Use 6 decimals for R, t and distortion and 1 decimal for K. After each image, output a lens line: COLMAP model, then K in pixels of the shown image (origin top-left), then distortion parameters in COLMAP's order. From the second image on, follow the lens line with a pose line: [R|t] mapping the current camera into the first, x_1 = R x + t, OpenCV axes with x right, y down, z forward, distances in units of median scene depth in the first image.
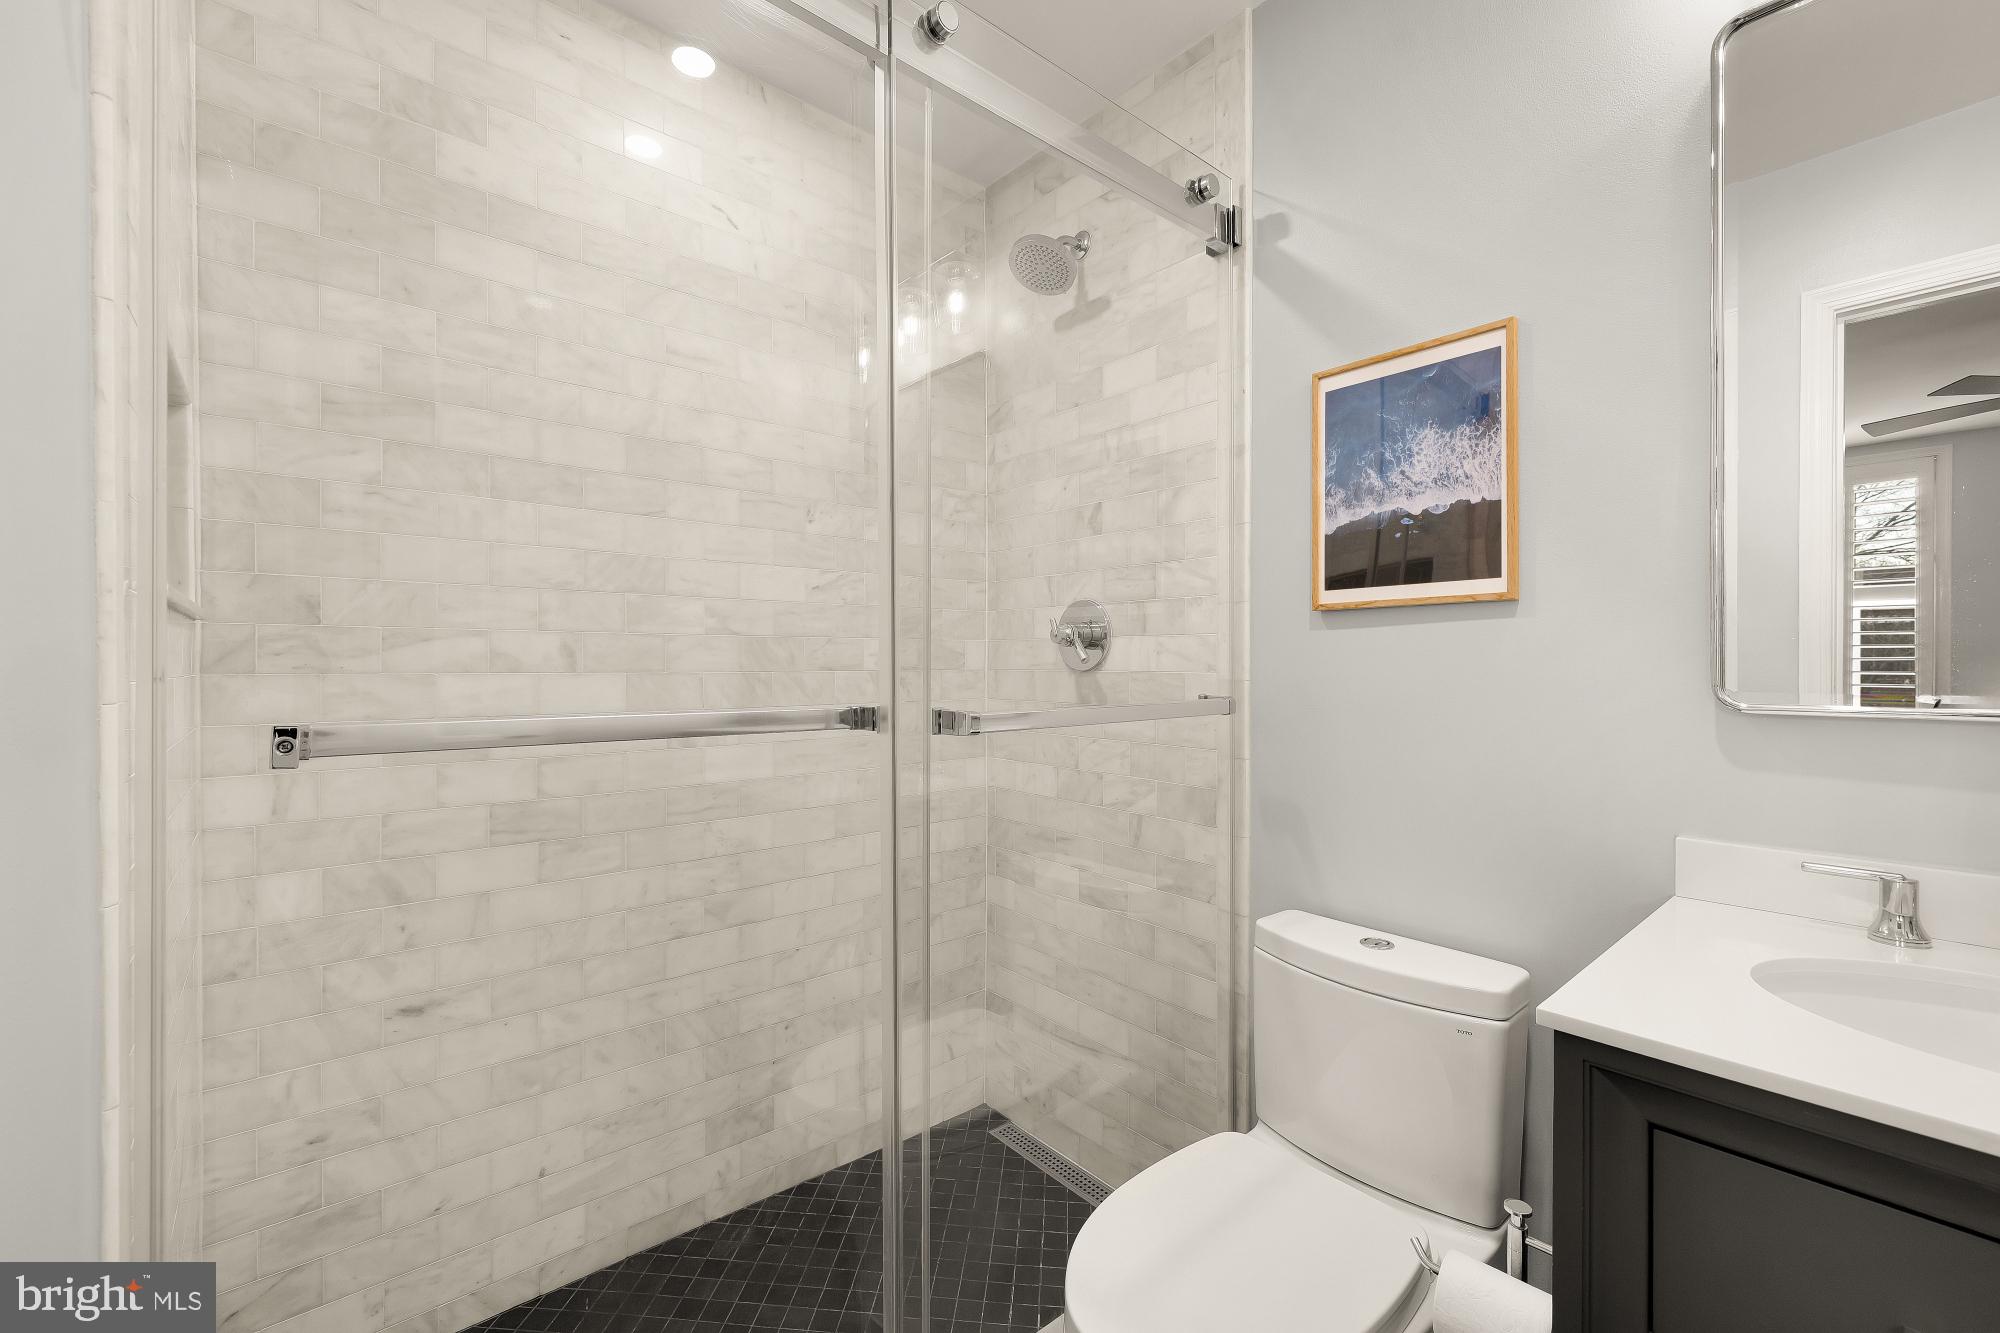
lens RADIAL K [[828.5, 0, 999.2], [0, 828.5, 663.4], [0, 0, 1]] dist [0.001145, 0.000168]
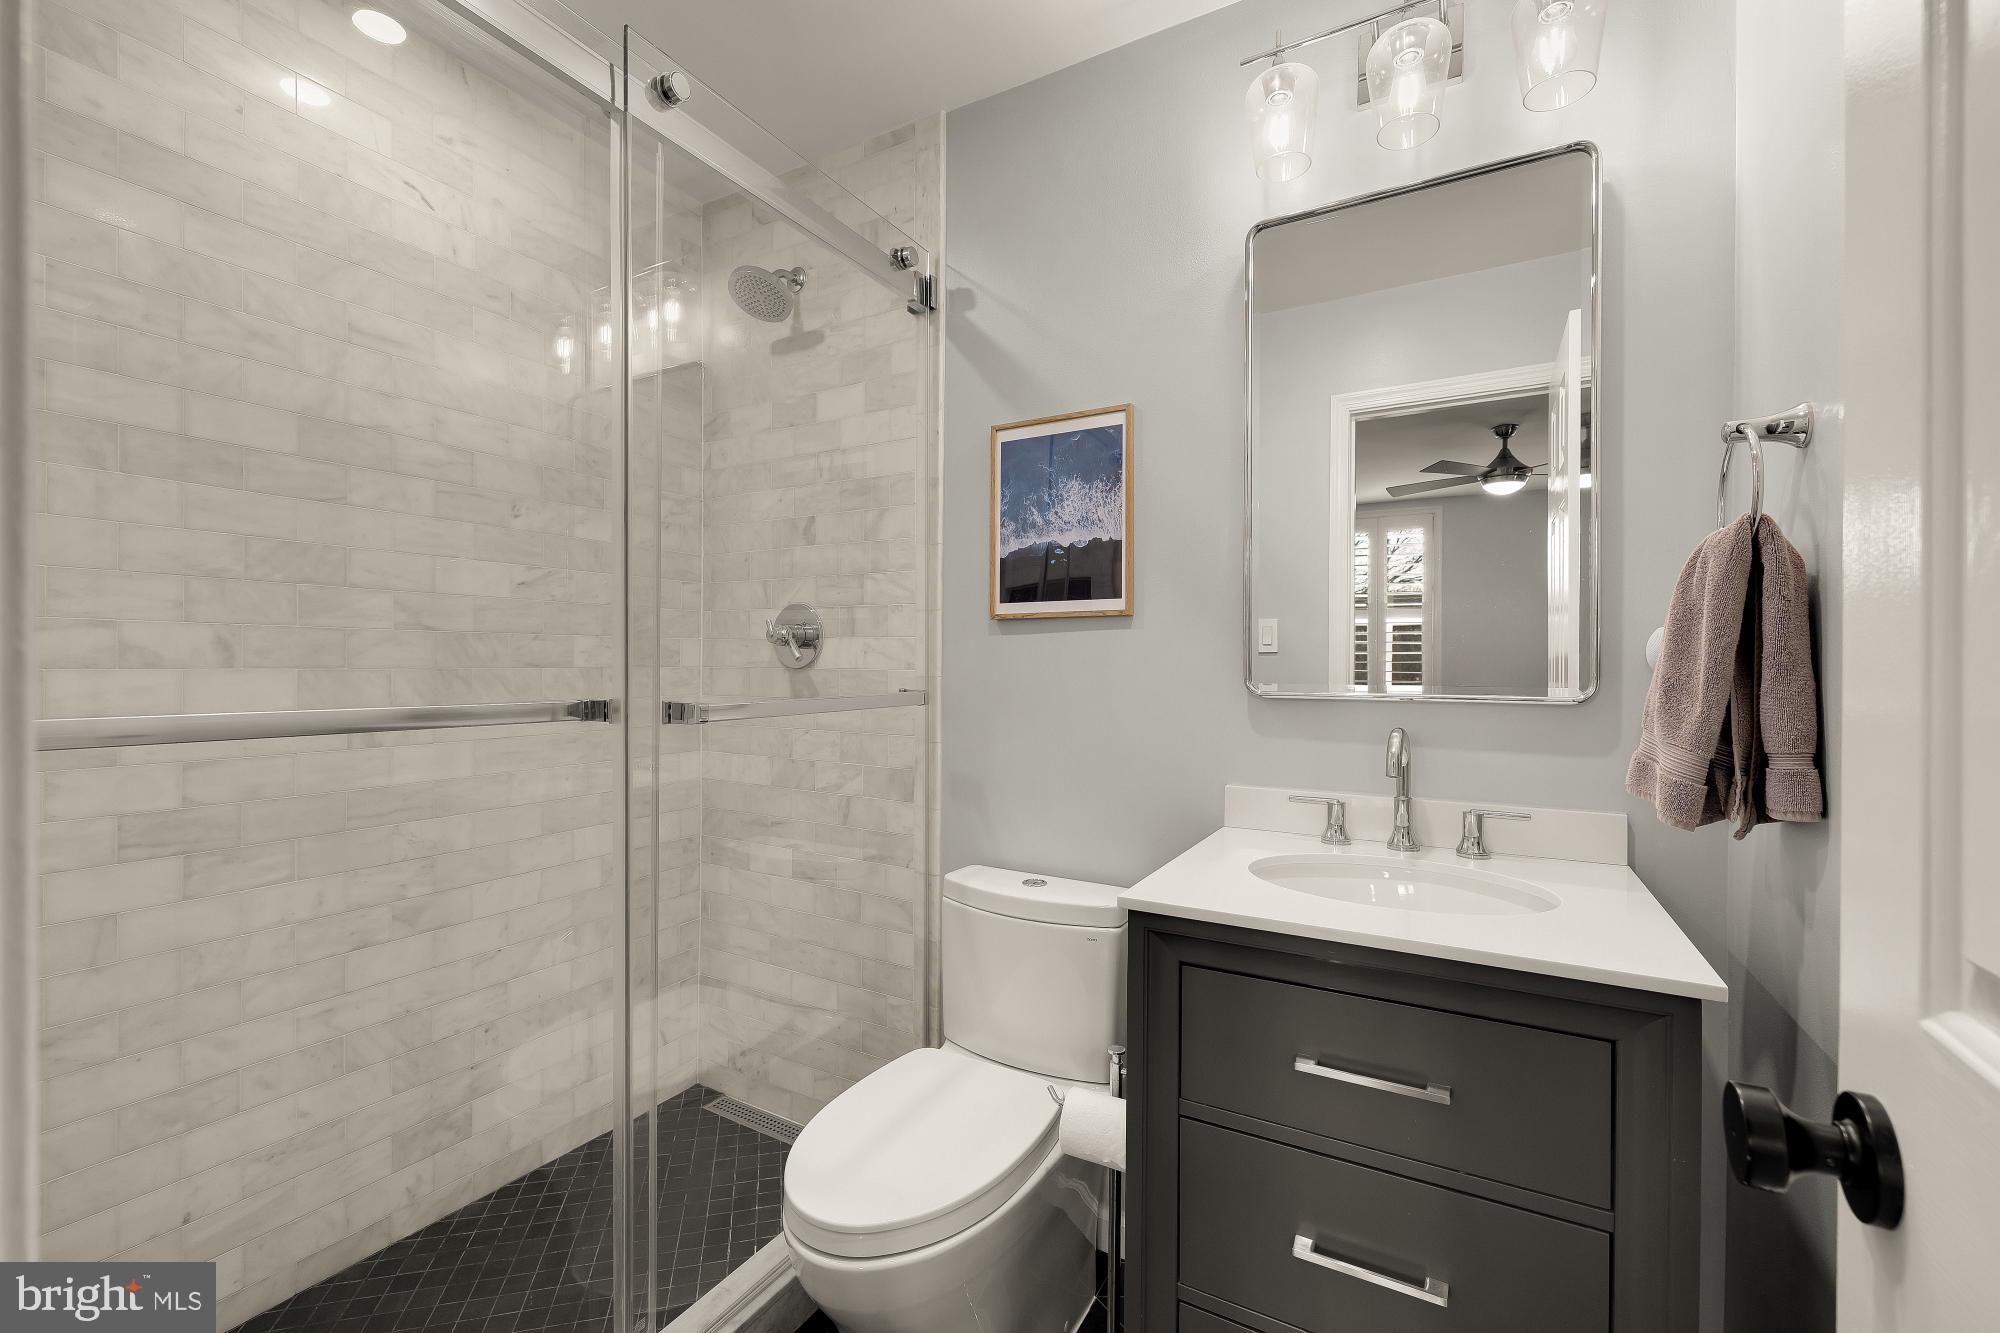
lens RADIAL K [[828.5, 0, 999.2], [0, 828.5, 663.4], [0, 0, 1]] dist [0.001145, 0.000168]
pose [[0.940307, 0.004647, 0.340294, -0.023510], [-0.004810, 0.999988, -0.000366, 0.001613], [-0.340292, -0.001293, 0.940319, -0.140657]]
